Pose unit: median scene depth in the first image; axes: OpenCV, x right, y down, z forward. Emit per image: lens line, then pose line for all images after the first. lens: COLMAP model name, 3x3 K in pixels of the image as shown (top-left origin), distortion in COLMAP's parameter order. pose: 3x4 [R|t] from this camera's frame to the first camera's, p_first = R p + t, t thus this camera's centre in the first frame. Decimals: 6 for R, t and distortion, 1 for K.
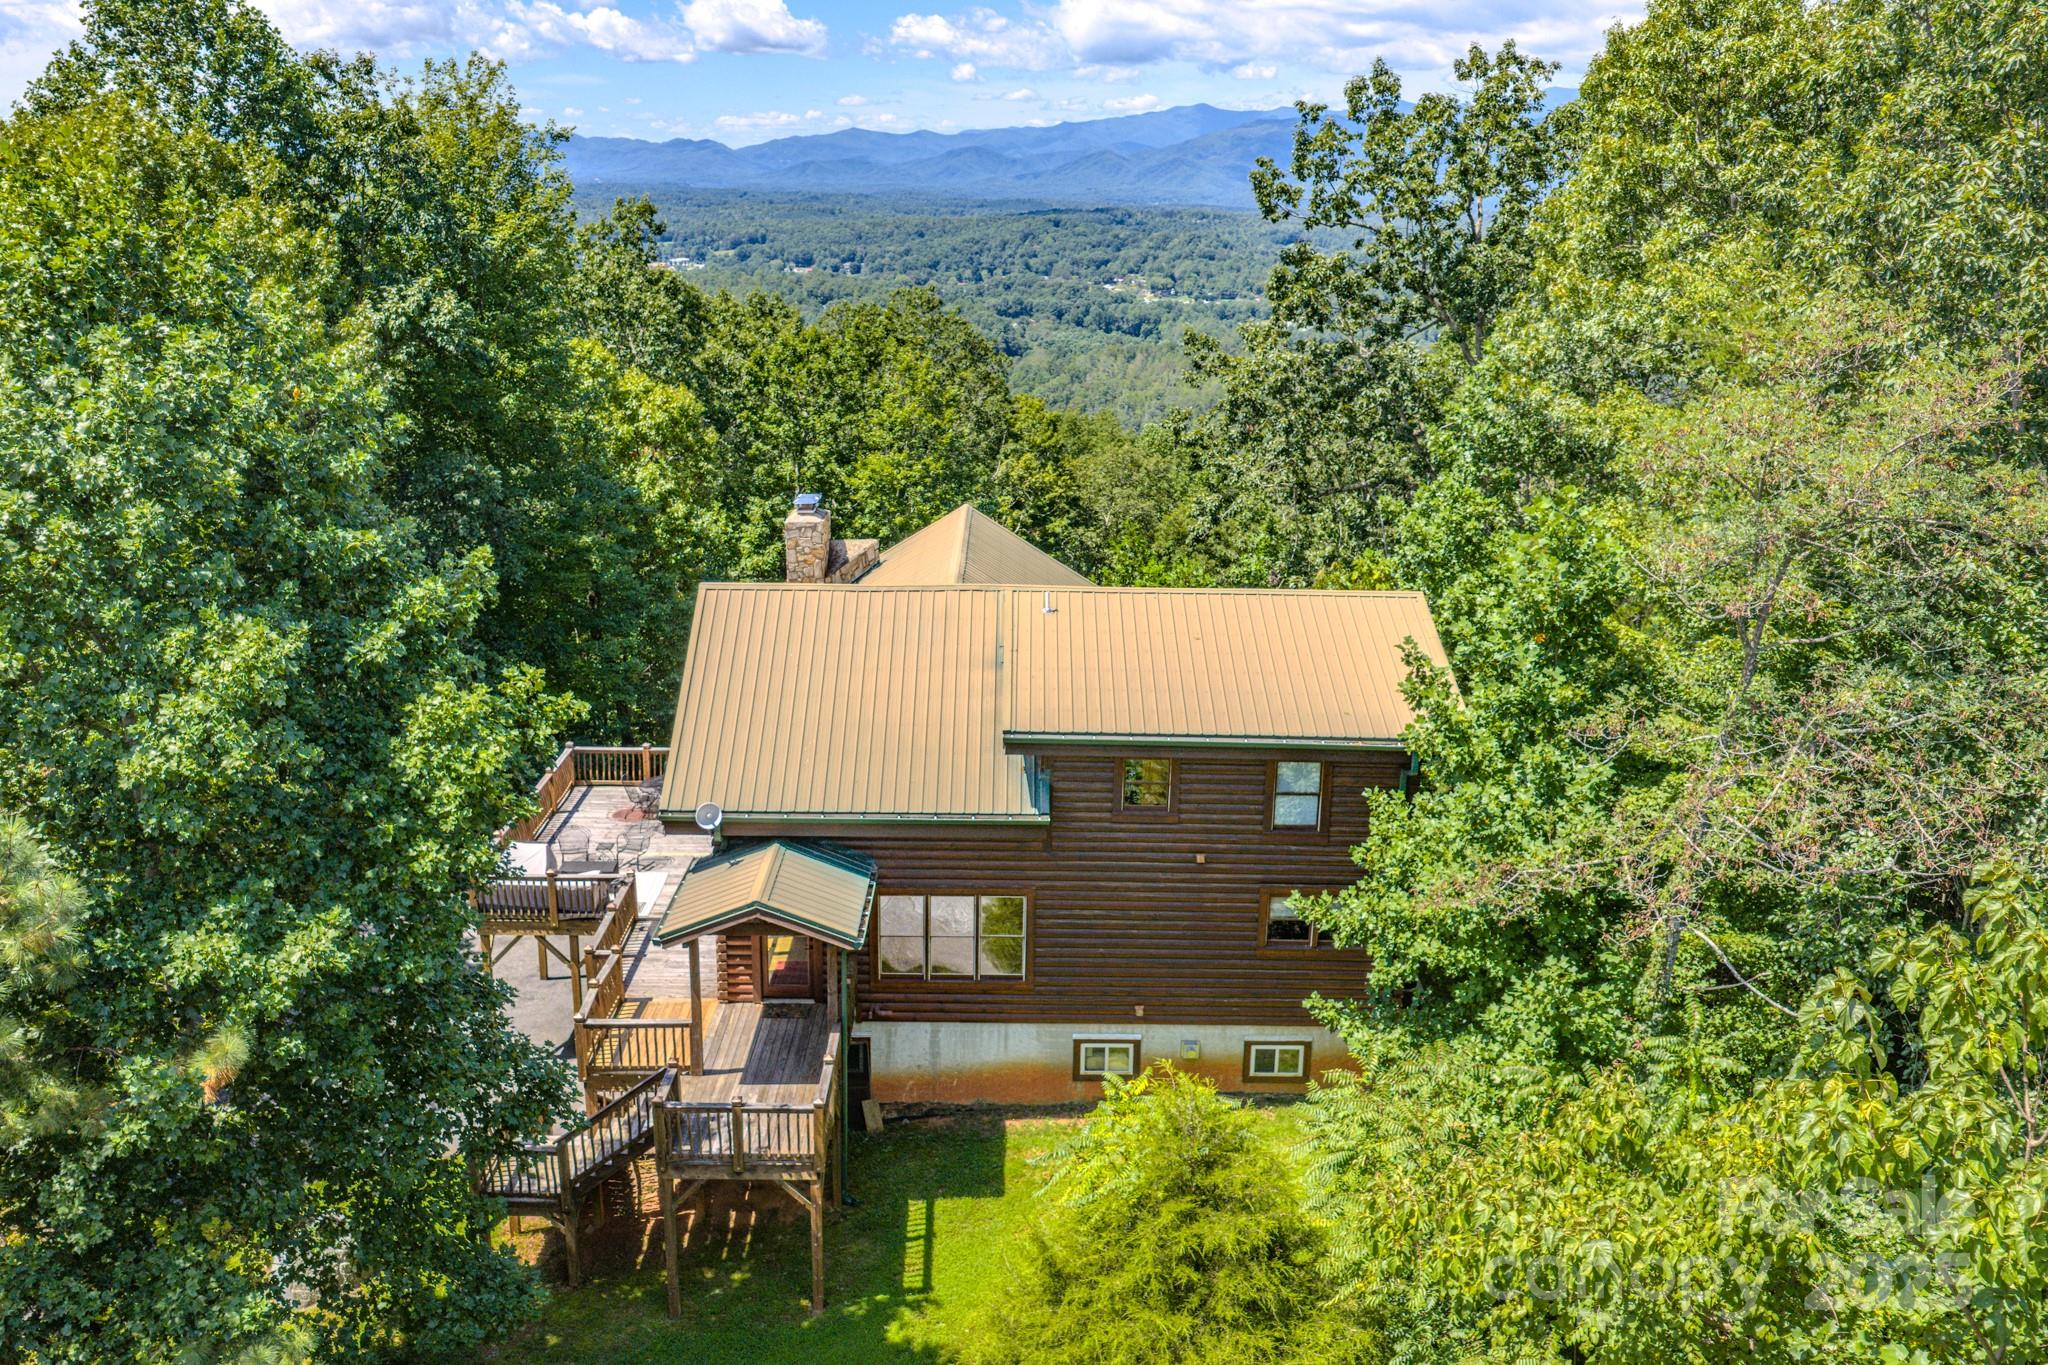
lens RADIAL K [[1646.1, 0, 1023.5], [0, 1646.1, 681.8], [0, 0, 1]] dist [0.000783, 0.001070]
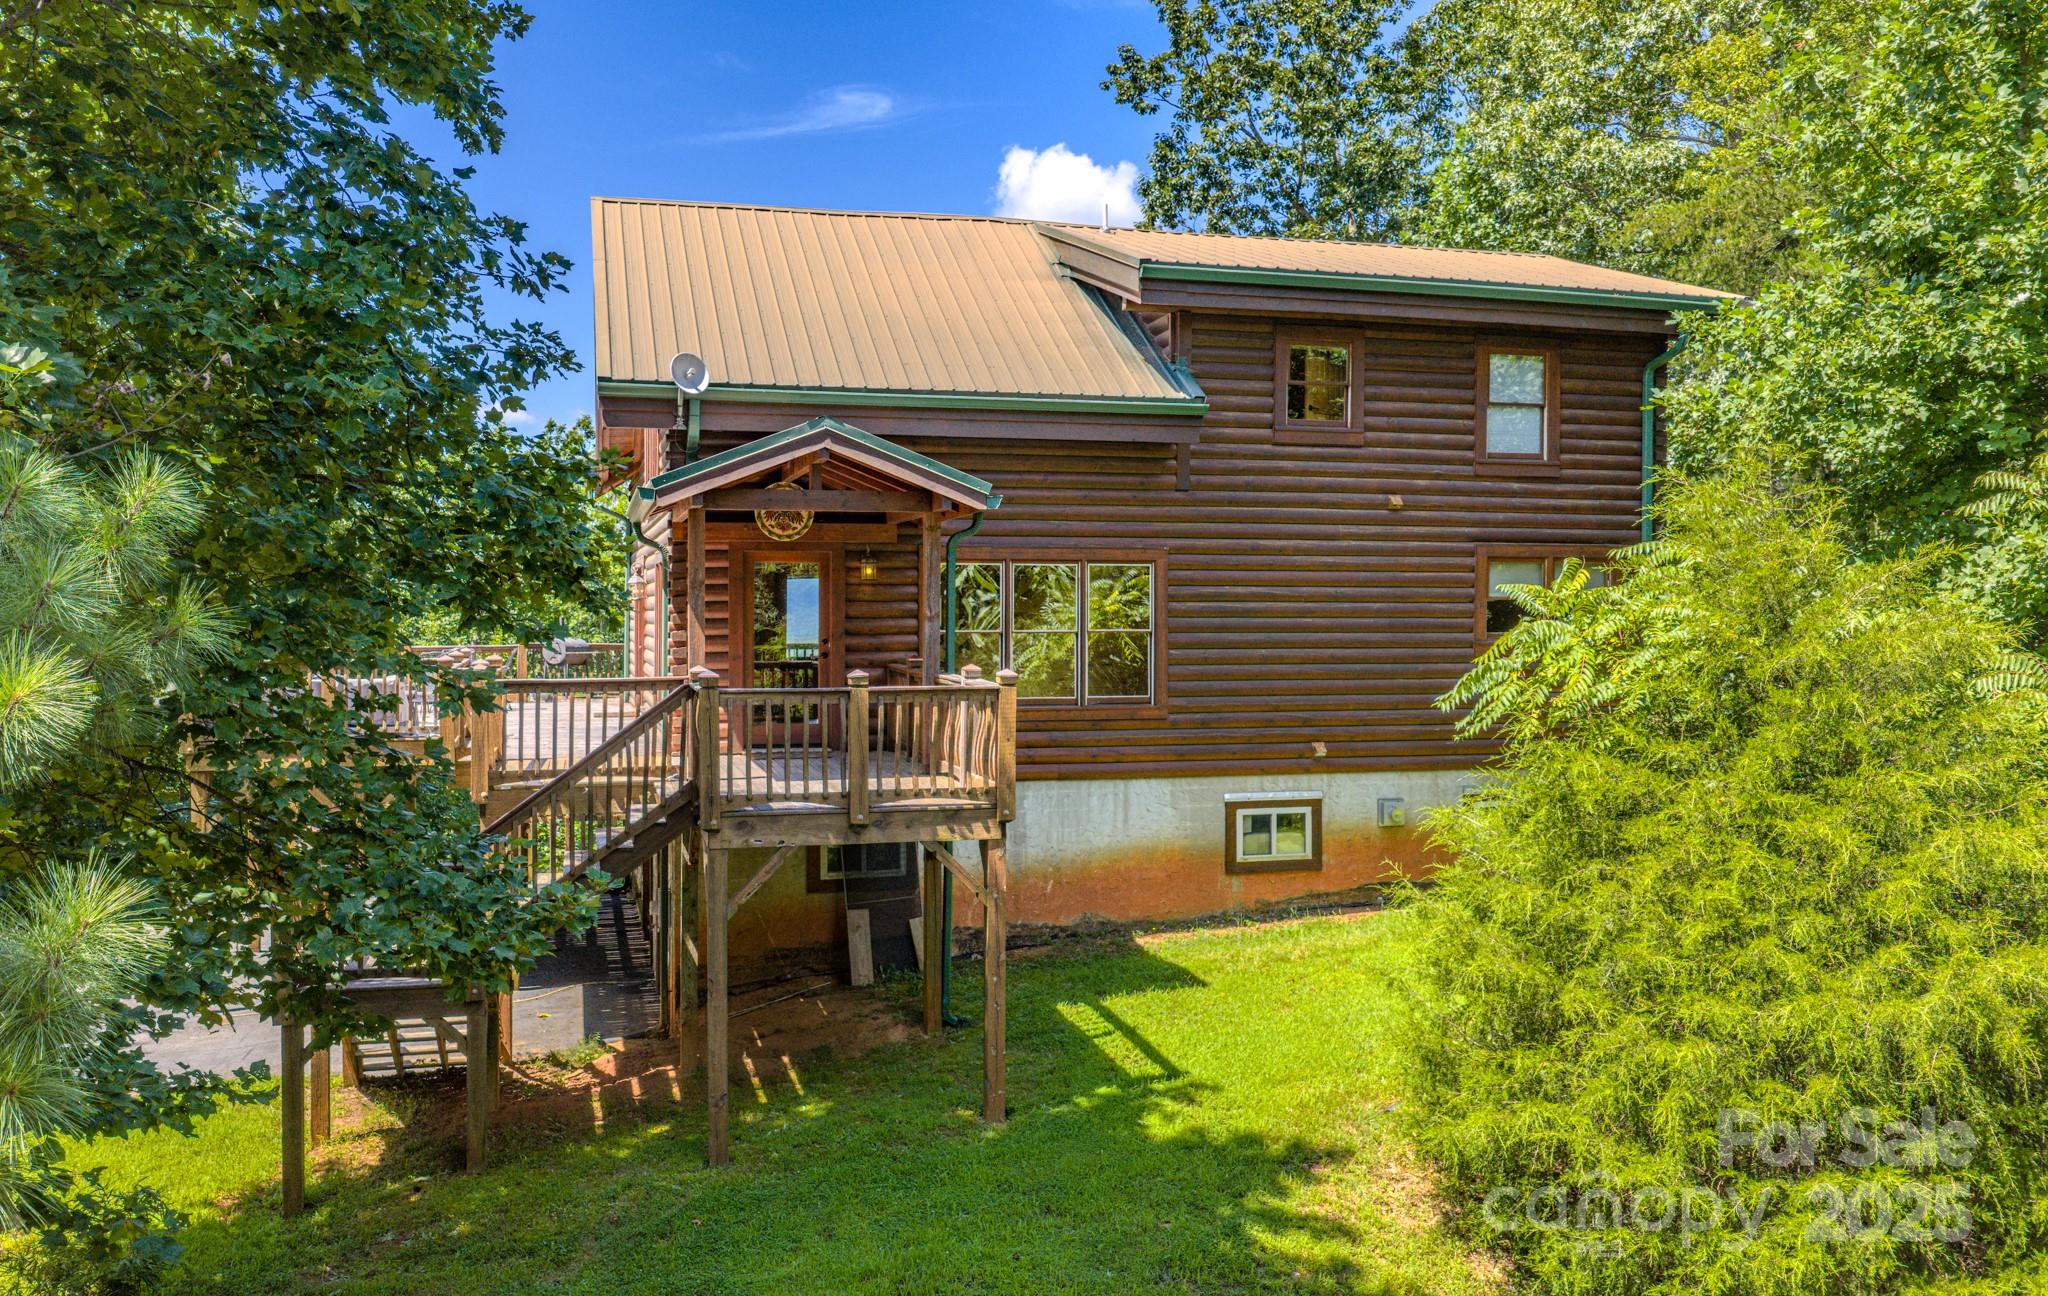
lens RADIAL K [[1710.3, 0, 1024.0], [0, 1710.3, 647.6], [0, 0, 1]] dist [-0.005950, -0.002019]
pose [[0.964378, -0.014060, 0.264152, -0.227826], [0.080397, 0.966927, -0.242051, 0.323026], [-0.252013, 0.254666, 0.933614, 0.390350]]
